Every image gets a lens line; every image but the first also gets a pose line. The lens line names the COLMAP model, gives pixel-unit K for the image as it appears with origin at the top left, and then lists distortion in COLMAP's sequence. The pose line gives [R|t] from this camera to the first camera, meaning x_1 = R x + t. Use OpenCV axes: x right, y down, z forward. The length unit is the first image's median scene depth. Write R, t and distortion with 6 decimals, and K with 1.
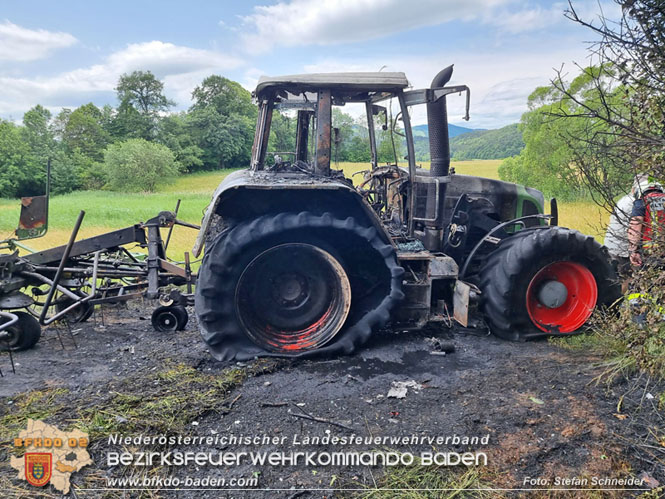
lens RADIAL K [[462.1, 0, 331.9], [0, 462.1, 251.2], [0, 0, 1]] dist [0.062468, -0.015829]
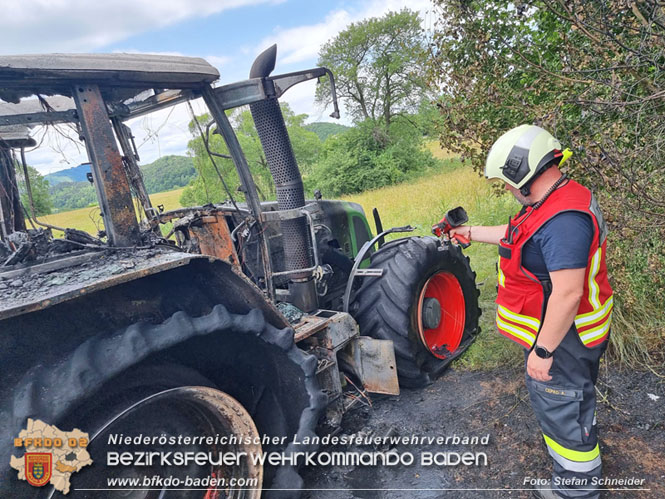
lens RADIAL K [[462.1, 0, 331.6], [0, 462.1, 250.7], [0, 0, 1]] dist [0.062468, -0.015829]
pose [[0.756094, -0.256044, 0.602298, -0.156176], [0.296723, 0.954385, 0.033230, -0.103096], [-0.583333, 0.153591, 0.797579, 0.424710]]
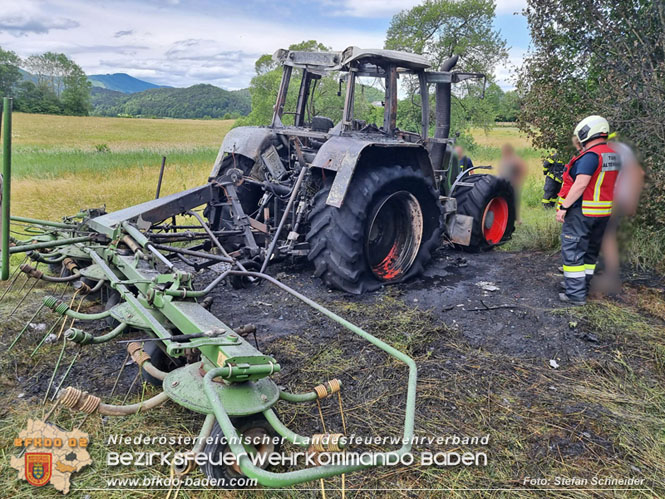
lens RADIAL K [[462.1, 0, 333.0], [0, 462.1, 245.2], [0, 0, 1]] dist [0.062468, -0.015829]
pose [[0.807699, -0.117394, 0.577790, -0.835501], [0.076200, 0.992543, 0.095142, -0.004935], [-0.584651, -0.032819, 0.810621, 0.078666]]
